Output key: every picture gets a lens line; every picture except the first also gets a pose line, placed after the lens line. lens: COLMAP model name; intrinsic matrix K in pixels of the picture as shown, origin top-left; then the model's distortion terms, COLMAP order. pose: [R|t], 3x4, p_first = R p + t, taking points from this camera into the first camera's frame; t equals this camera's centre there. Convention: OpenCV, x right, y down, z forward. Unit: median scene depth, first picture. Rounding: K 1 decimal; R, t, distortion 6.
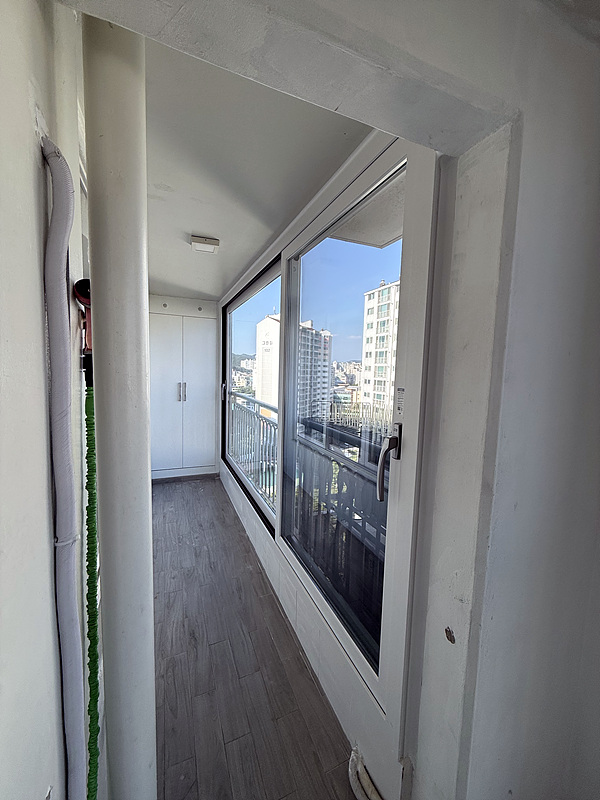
lens RADIAL K [[321.3, 0, 301.3], [0, 321.3, 397.6], [0, 0, 1]] dist [-0.000057, 0.000089]
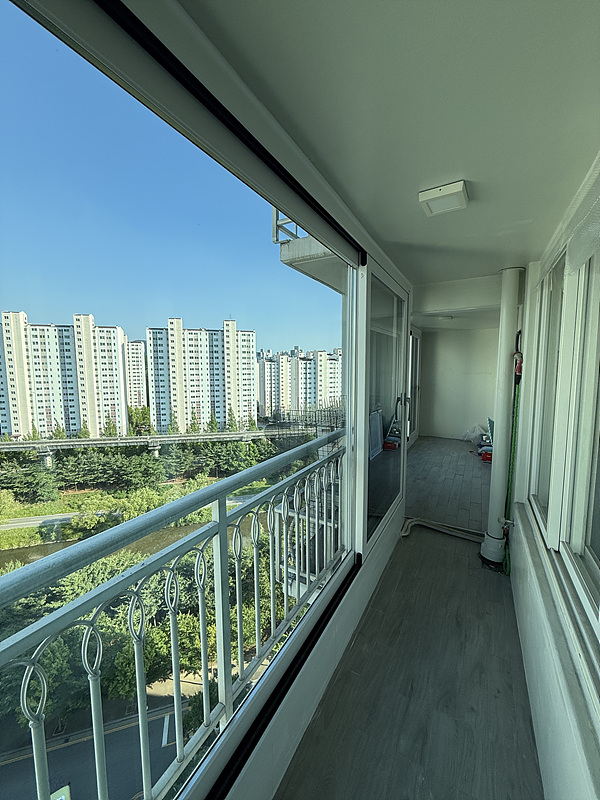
lens RADIAL K [[321.3, 0, 296.5], [0, 321.3, 401.3], [0, 0, 1]] dist [-0.000057, 0.000089]
pose [[-0.605388, -0.107320, 0.788662, -0.710604], [0.058690, 0.982151, 0.178701, -0.215515], [-0.793764, 0.154470, -0.588284, 1.776151]]
